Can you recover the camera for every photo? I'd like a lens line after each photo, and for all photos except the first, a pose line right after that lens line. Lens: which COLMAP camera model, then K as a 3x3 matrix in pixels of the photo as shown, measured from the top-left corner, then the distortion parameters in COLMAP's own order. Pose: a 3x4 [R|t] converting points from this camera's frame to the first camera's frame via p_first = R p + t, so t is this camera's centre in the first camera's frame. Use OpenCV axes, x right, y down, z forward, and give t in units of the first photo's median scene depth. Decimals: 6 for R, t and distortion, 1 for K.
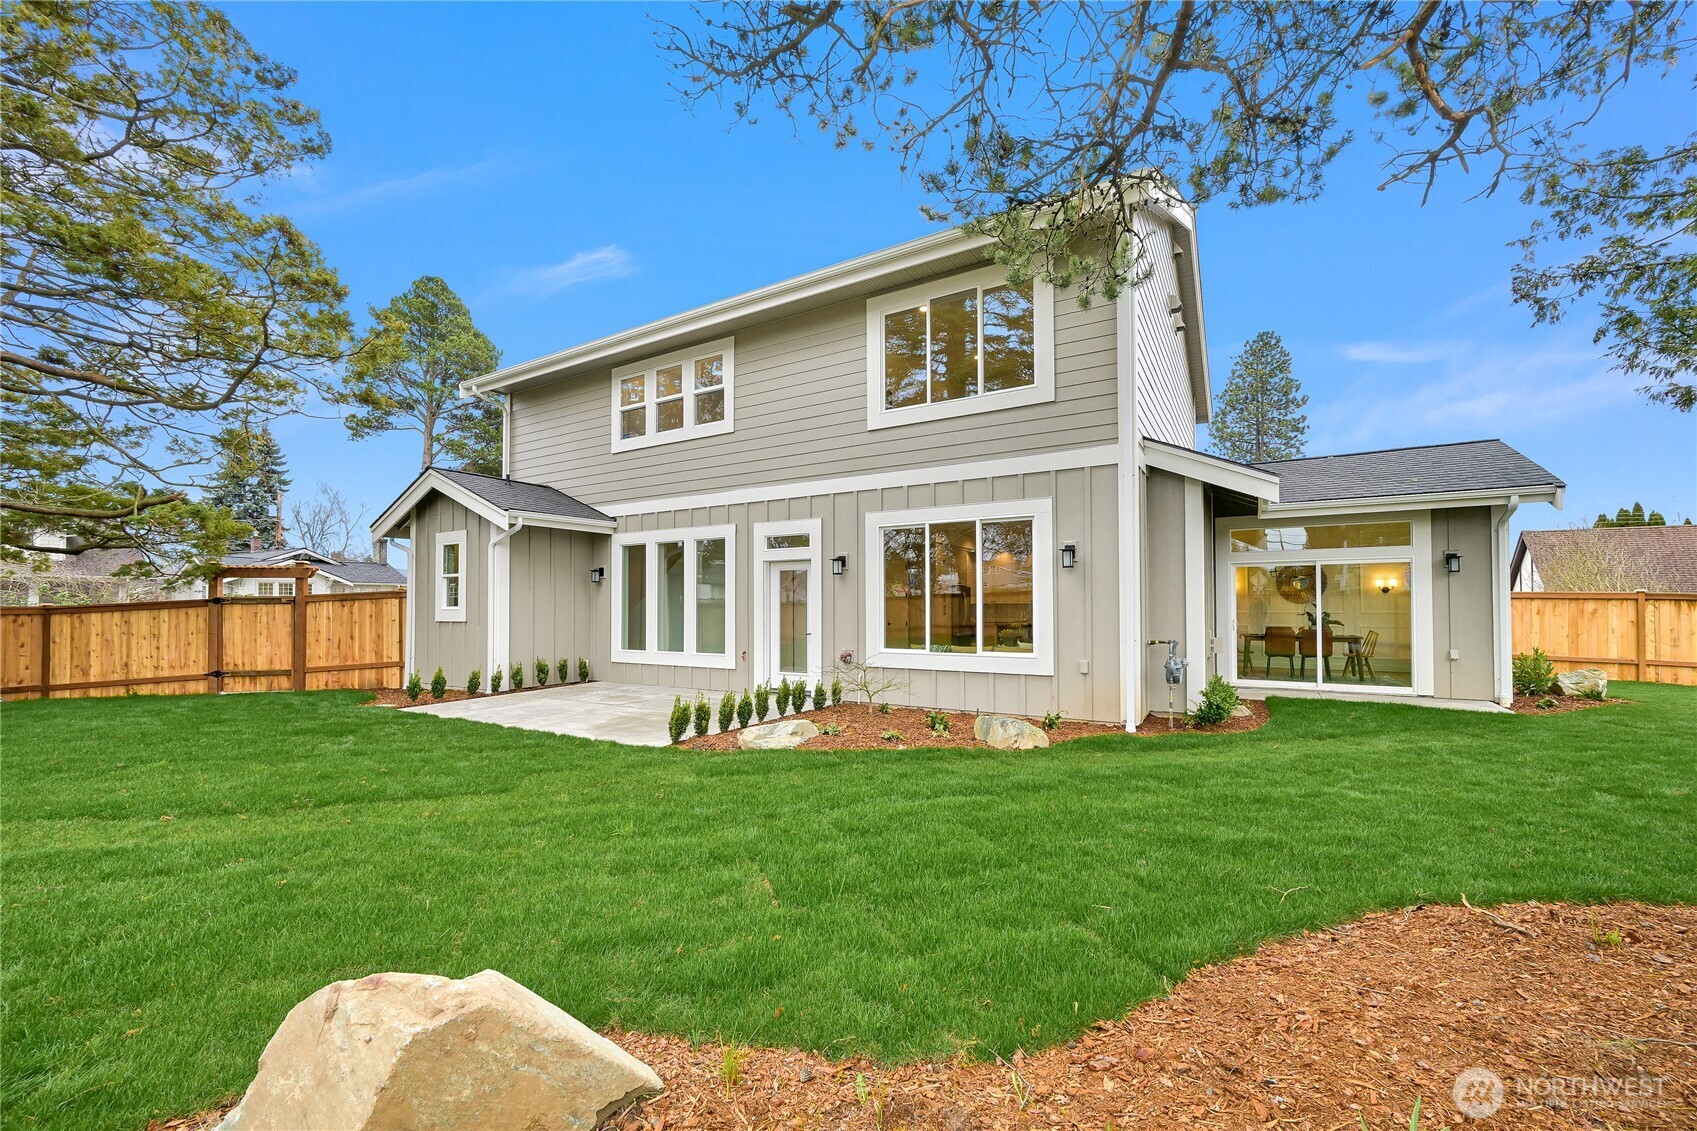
lens RADIAL K [[667.8, 0, 839.7], [0, 667.8, 597.1], [0, 0, 1]] dist [-0.002174, 0.000338]
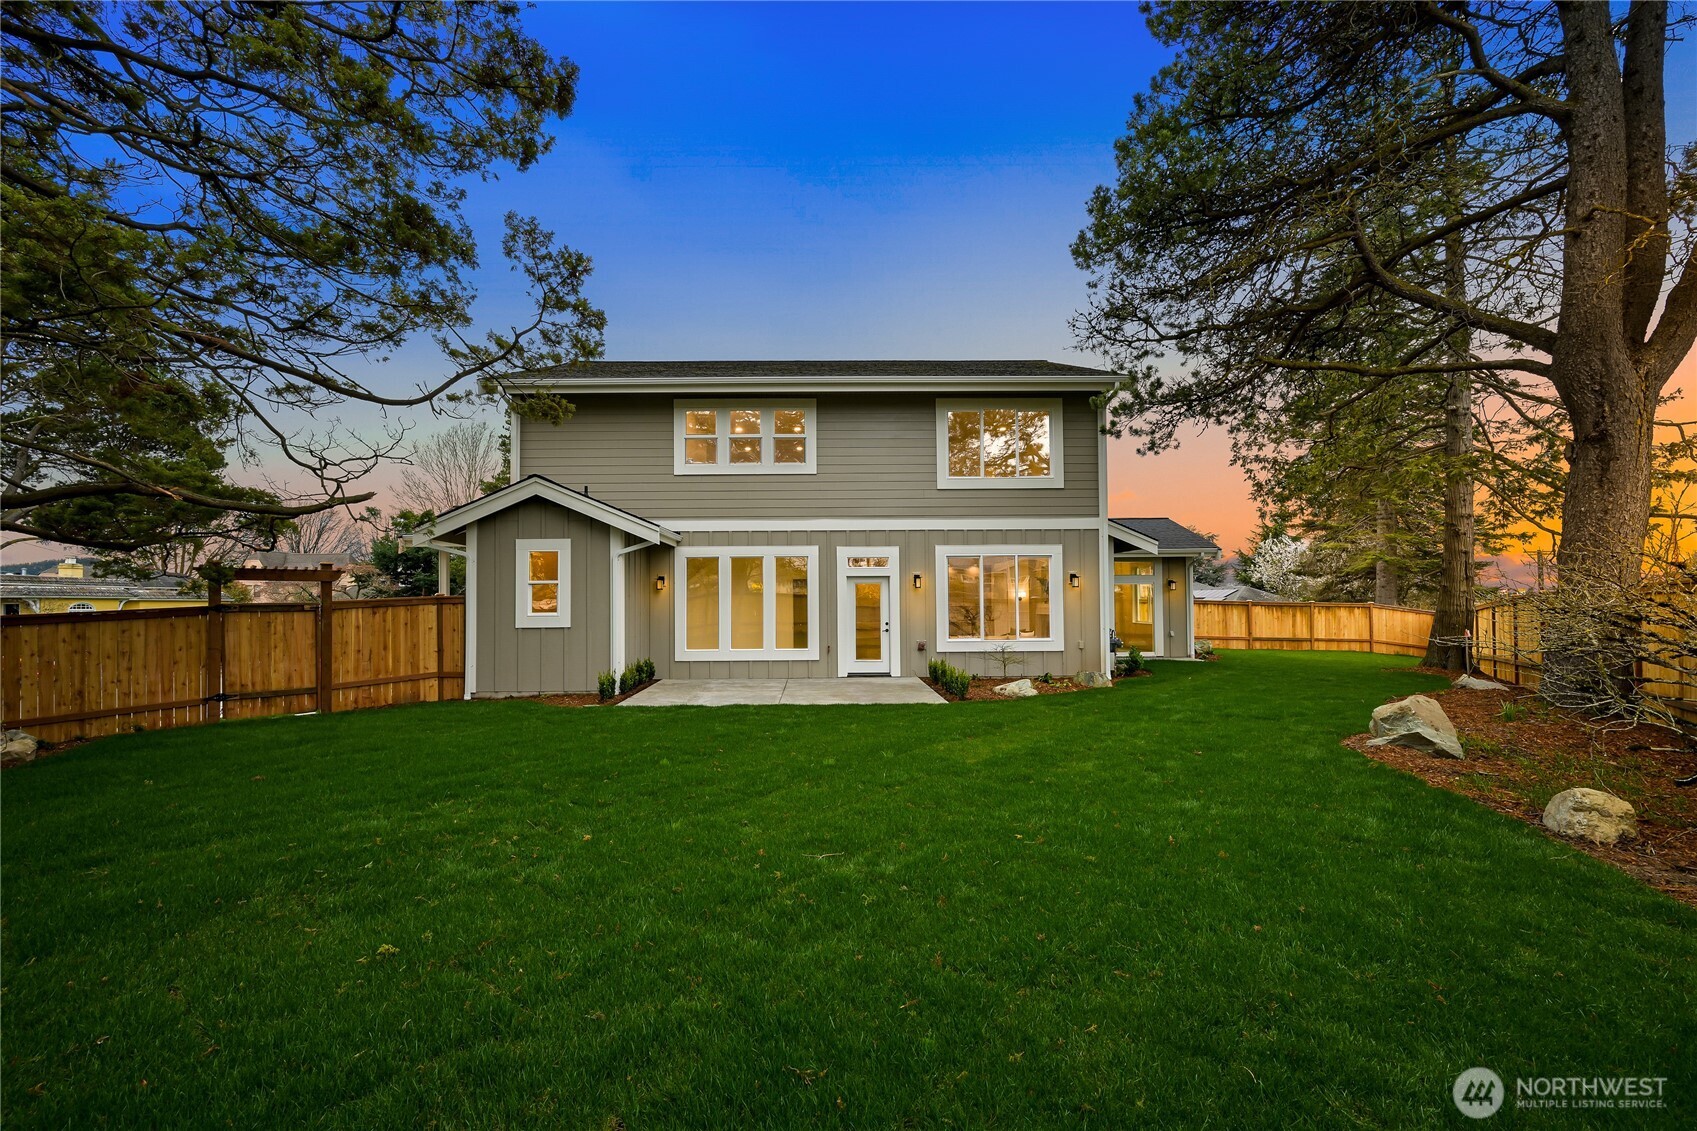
lens RADIAL K [[667.8, 0, 804.9], [0, 667.8, 592.8], [0, 0, 1]] dist [-0.002174, 0.000338]
pose [[0.858843, 0.006669, 0.512196, -0.751111], [-0.003359, 0.999967, -0.007387, -0.010026], [-0.512228, 0.004624, 0.858837, -0.073198]]
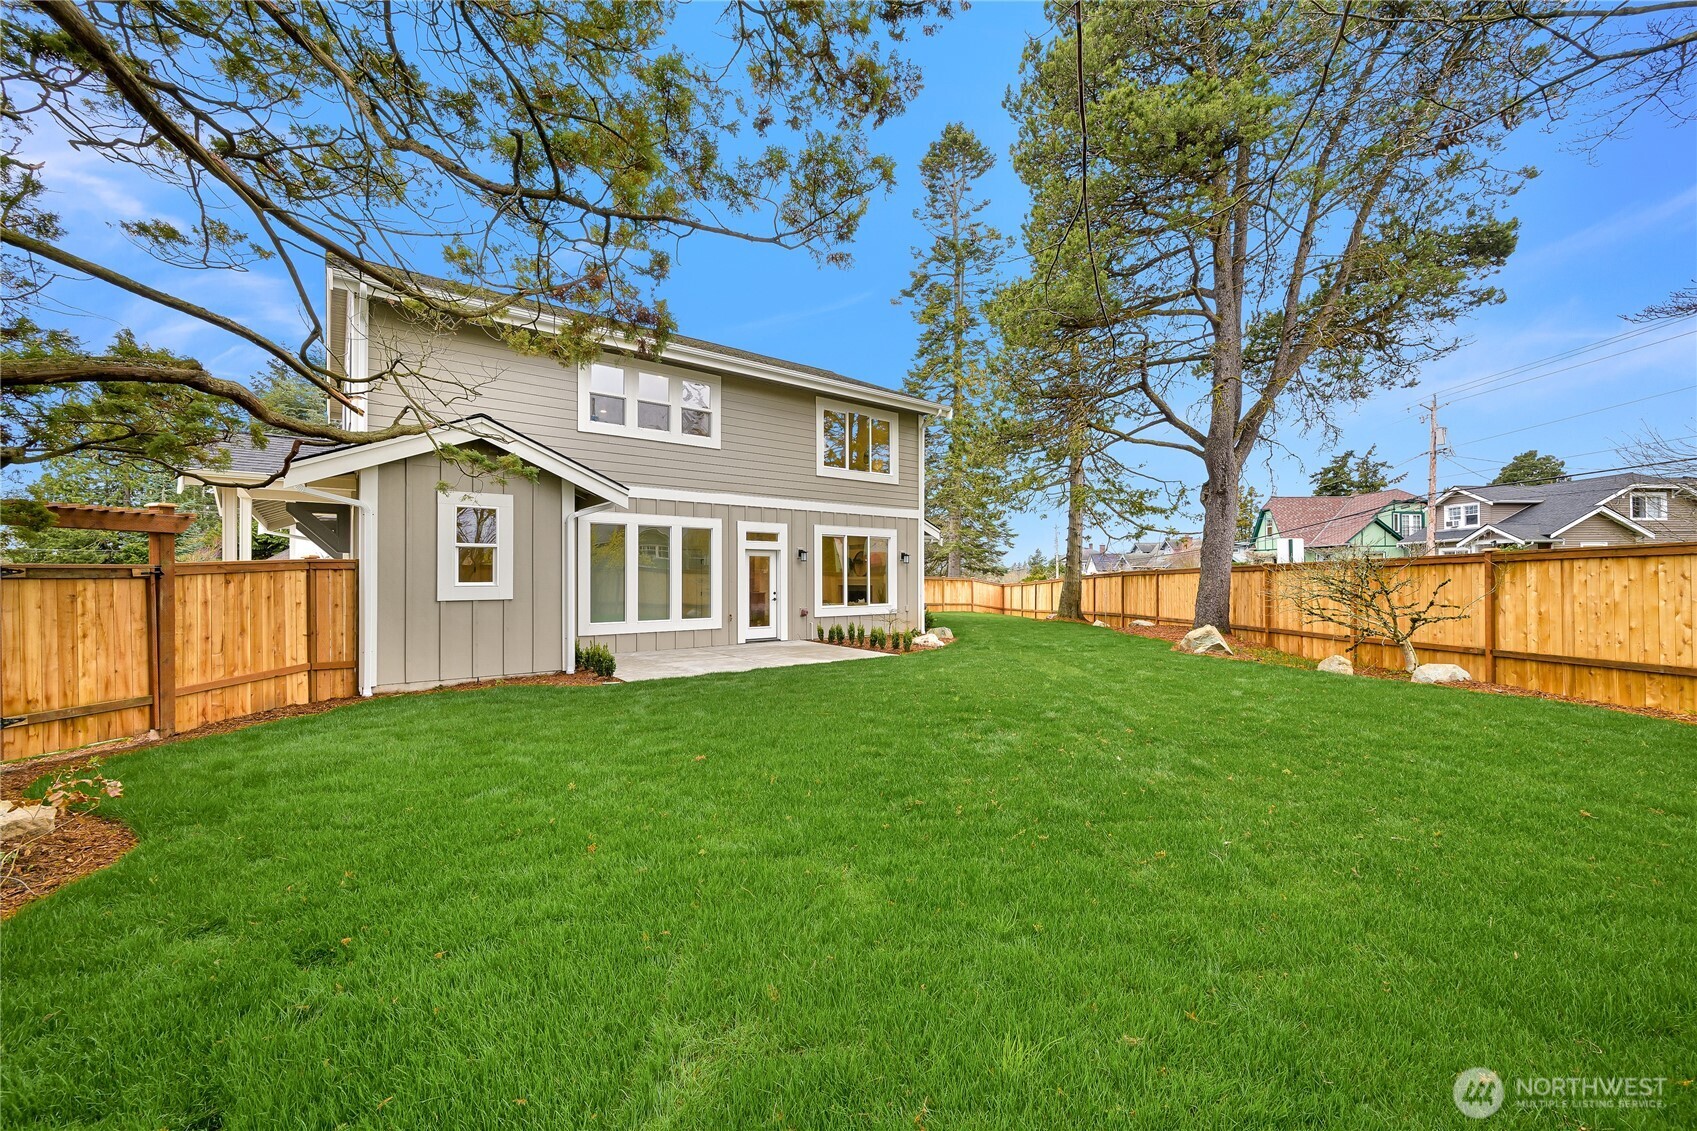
lens RADIAL K [[667.8, 0, 840.9], [0, 667.8, 576.4], [0, 0, 1]] dist [-0.002174, 0.000338]
pose [[0.361888, 0.005177, 0.932207, -1.180269], [-0.012064, 0.999927, -0.000870, 0.002027], [-0.932144, -0.010931, 0.361924, 0.270092]]
